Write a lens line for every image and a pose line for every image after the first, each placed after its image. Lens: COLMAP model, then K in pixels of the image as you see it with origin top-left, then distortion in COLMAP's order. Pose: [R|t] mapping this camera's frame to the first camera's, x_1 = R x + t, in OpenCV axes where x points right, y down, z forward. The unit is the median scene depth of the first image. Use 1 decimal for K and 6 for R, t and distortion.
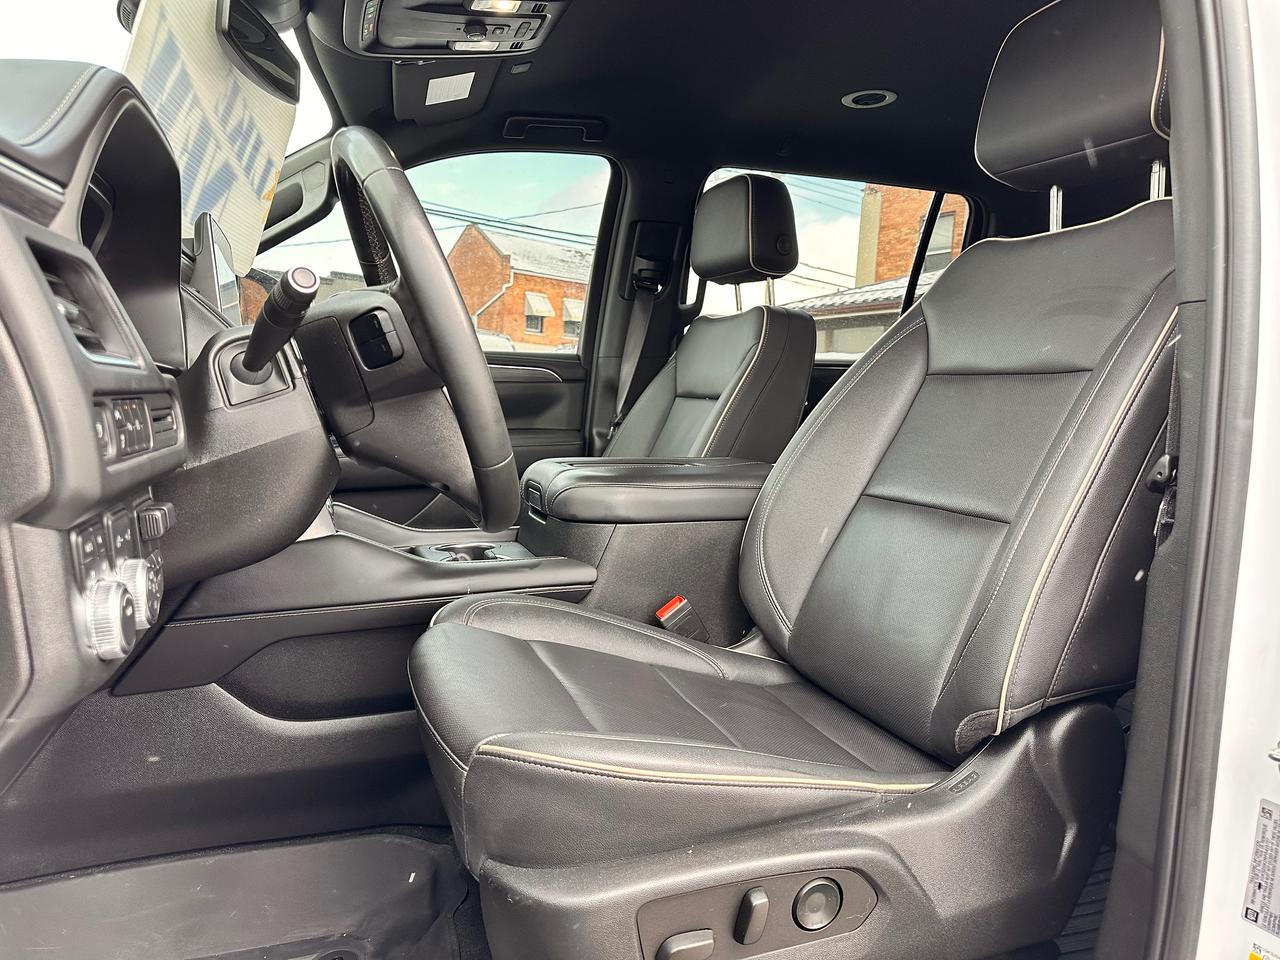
lens RADIAL K [[903.9, 0, 644.4], [0, 903.9, 483.9], [0, 0, 1]] dist [0.060837, -0.079814]
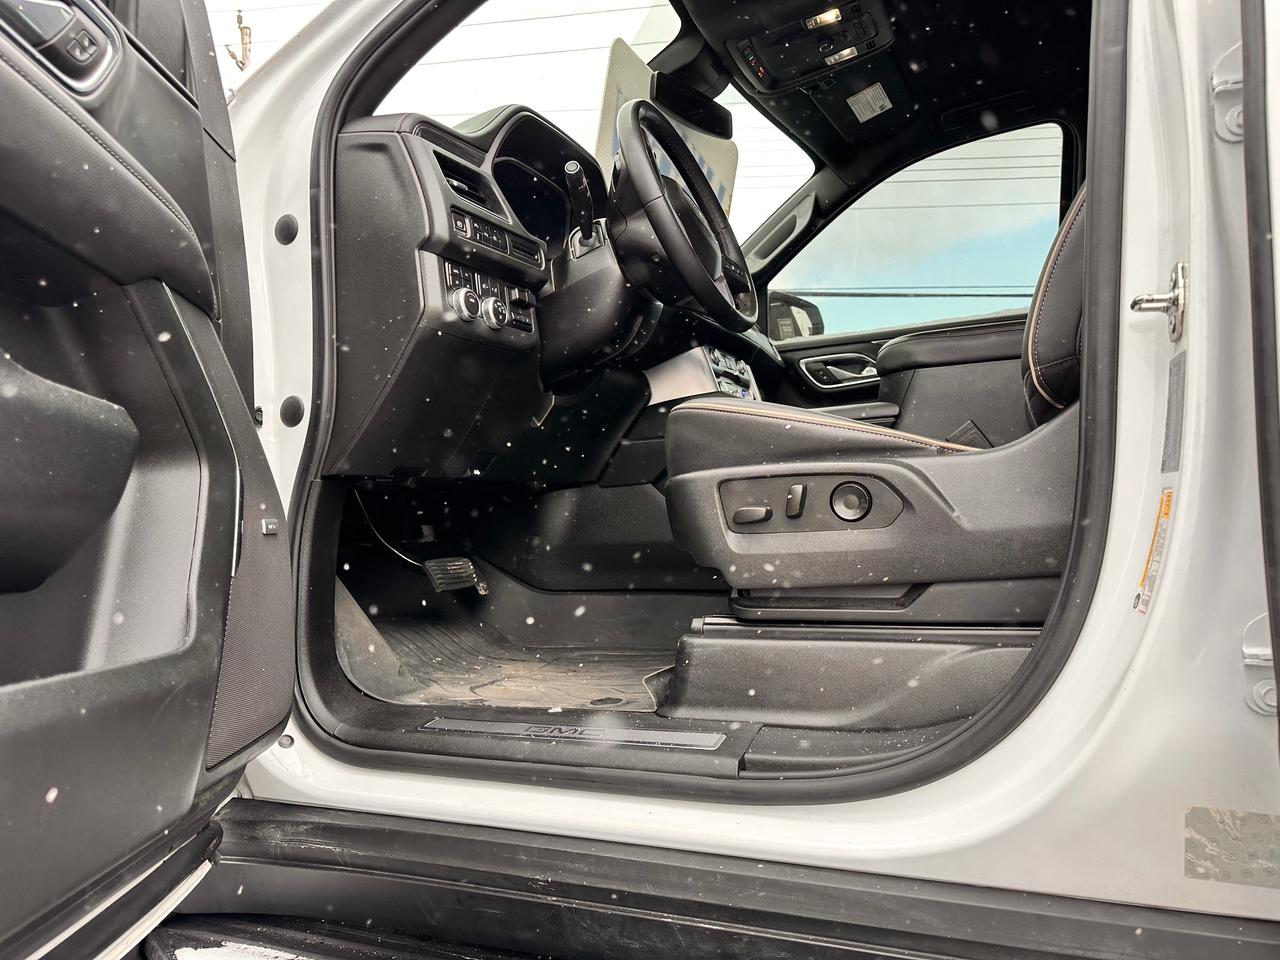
lens RADIAL K [[903.9, 0, 644.4], [0, 903.9, 483.9], [0, 0, 1]] dist [0.060837, -0.079814]
pose [[0.725992, -0.065485, -0.684578, 0.988803], [-0.020865, 0.992900, -0.117105, 0.644214], [0.687386, 0.099301, 0.719472, -0.254731]]
